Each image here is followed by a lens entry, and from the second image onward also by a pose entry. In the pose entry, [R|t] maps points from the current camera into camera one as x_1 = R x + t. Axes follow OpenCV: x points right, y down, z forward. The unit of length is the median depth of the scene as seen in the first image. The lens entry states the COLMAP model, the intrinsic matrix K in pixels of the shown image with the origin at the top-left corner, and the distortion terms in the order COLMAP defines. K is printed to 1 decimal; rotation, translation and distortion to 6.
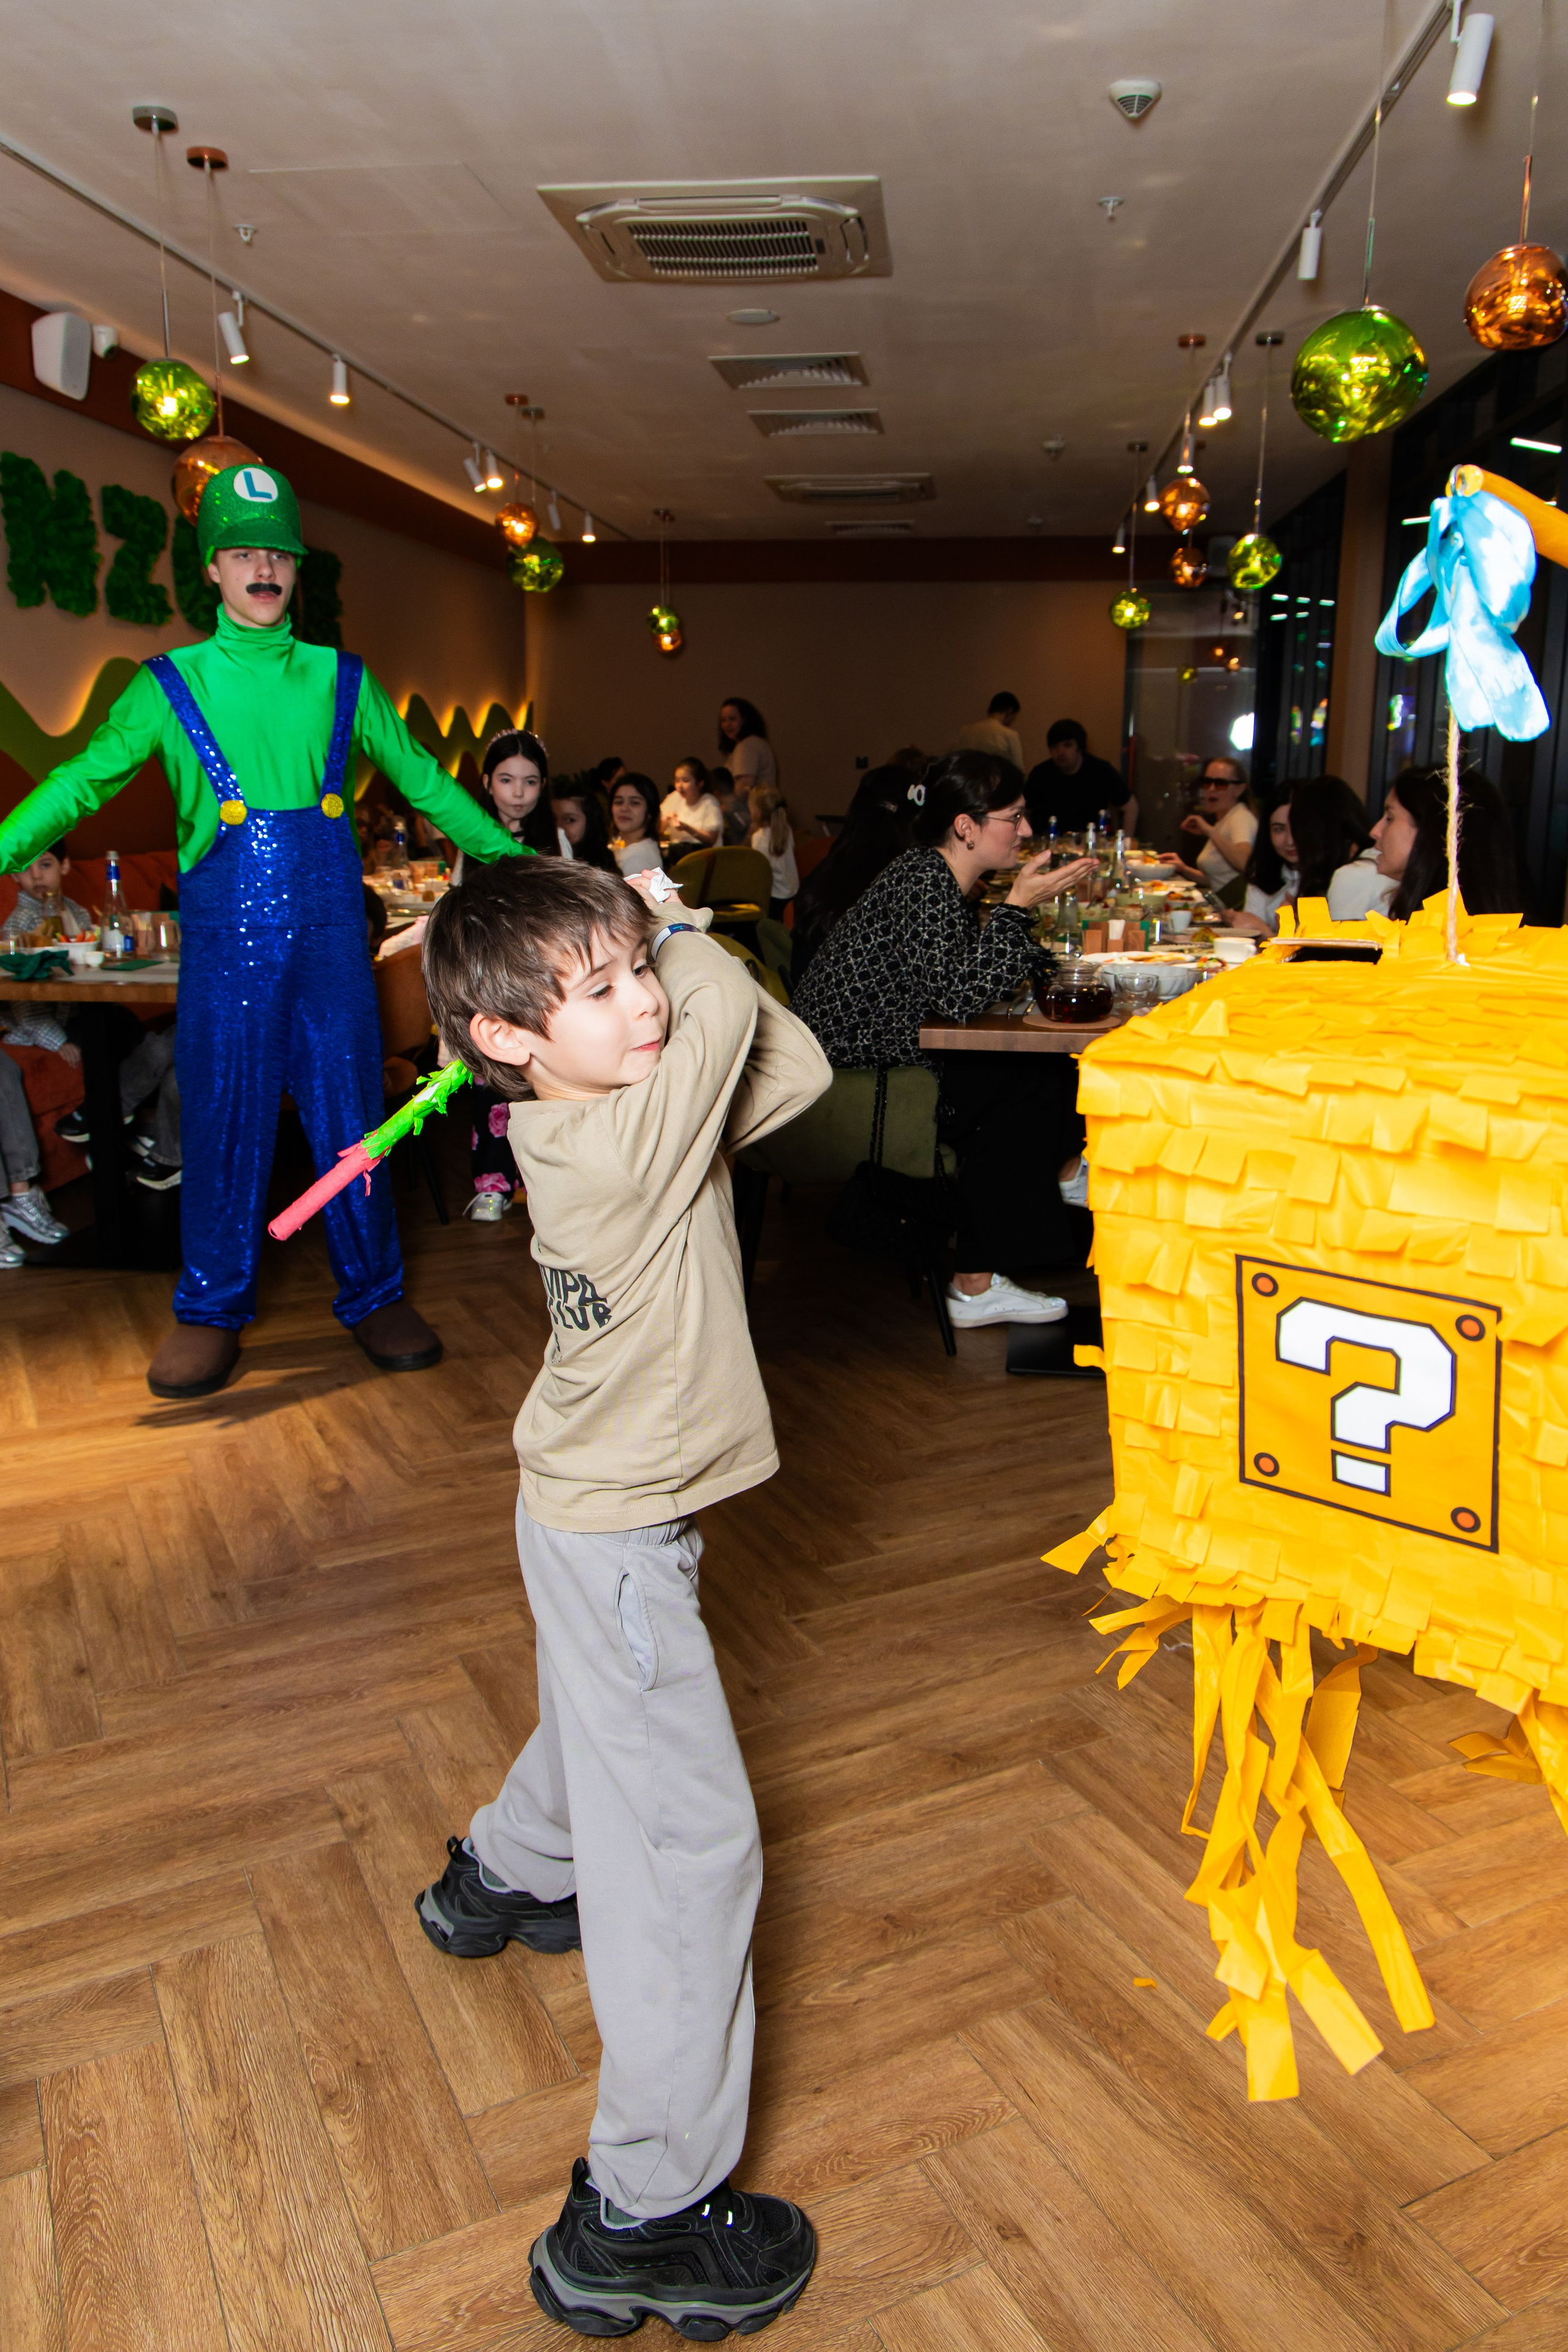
lens RADIAL K [[1619.2, 0, 814.4], [0, 1619.2, 1108.7], [0, 0, 1]] dist [-0.021504, -0.001240]
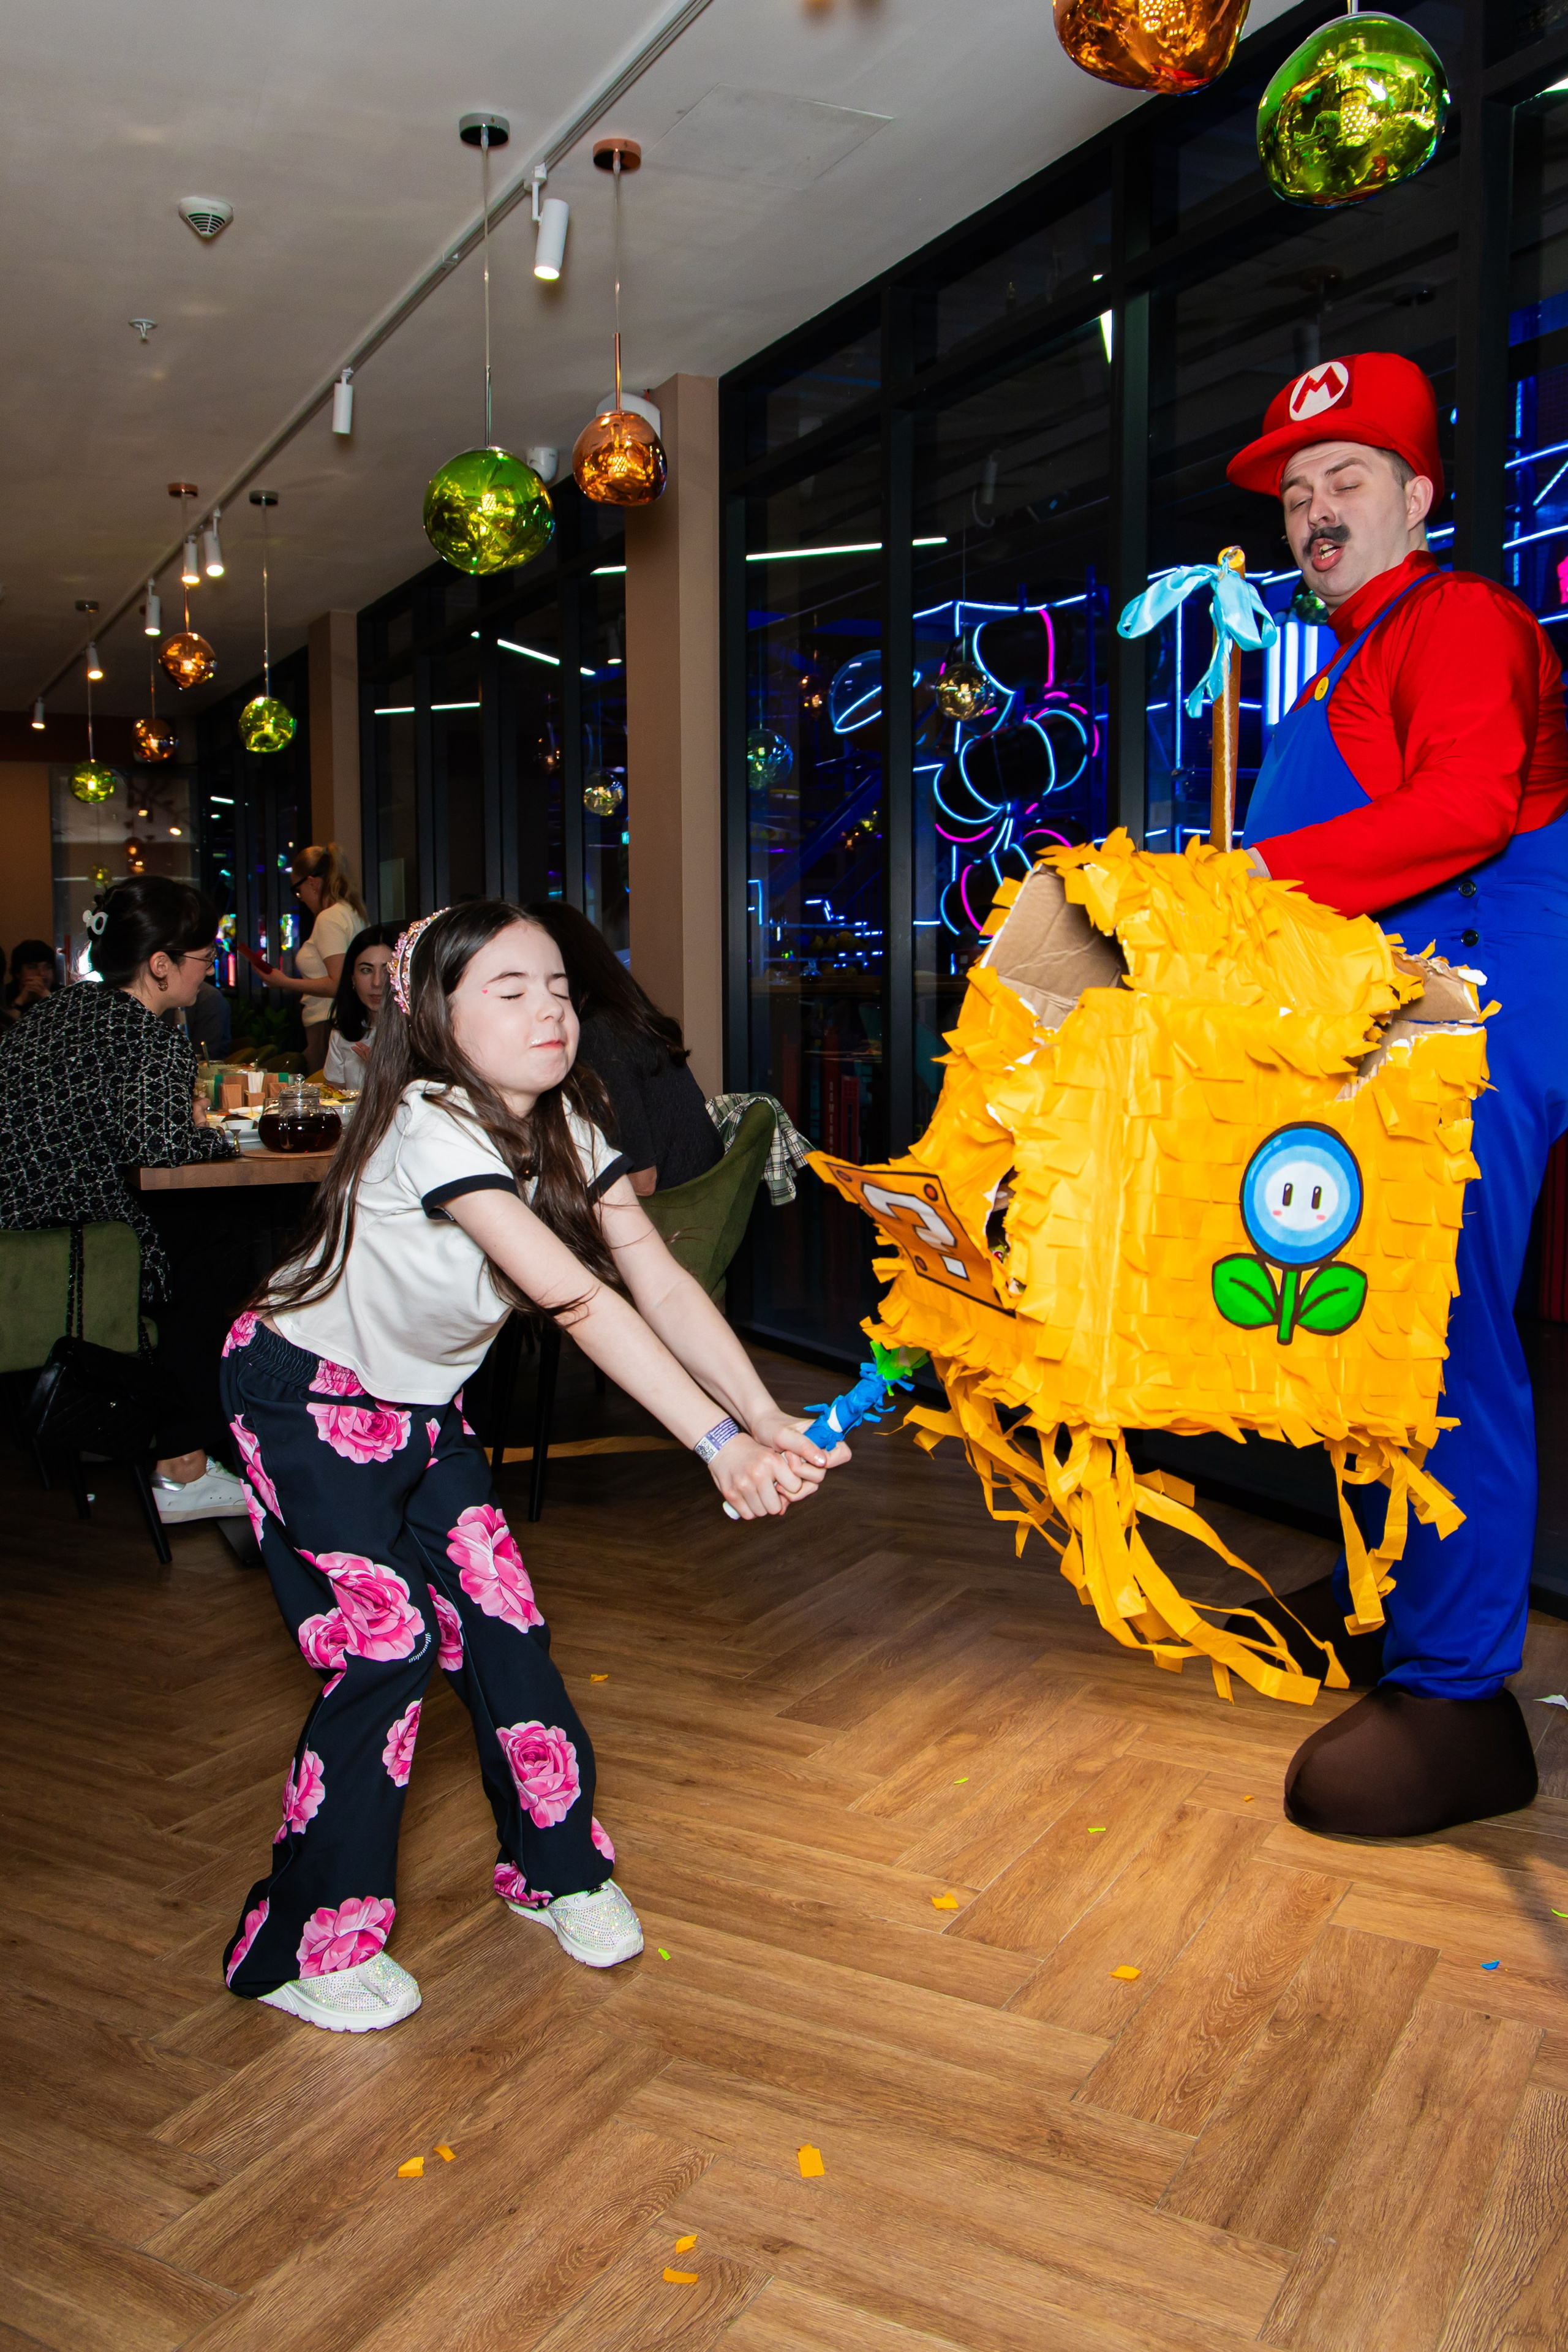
lens RADIAL K [[1833.6, 0, 717.7], [0, 1833.6, 1125.5], [0, 0, 1]] dist [-0.025609, 0.001886]
pose [[0.852401, -0.055812, 0.519902, -0.152666], [0.122929, 0.987809, -0.095506, 0.051894], [-0.508234, 0.145321, 0.848870, 0.003791]]
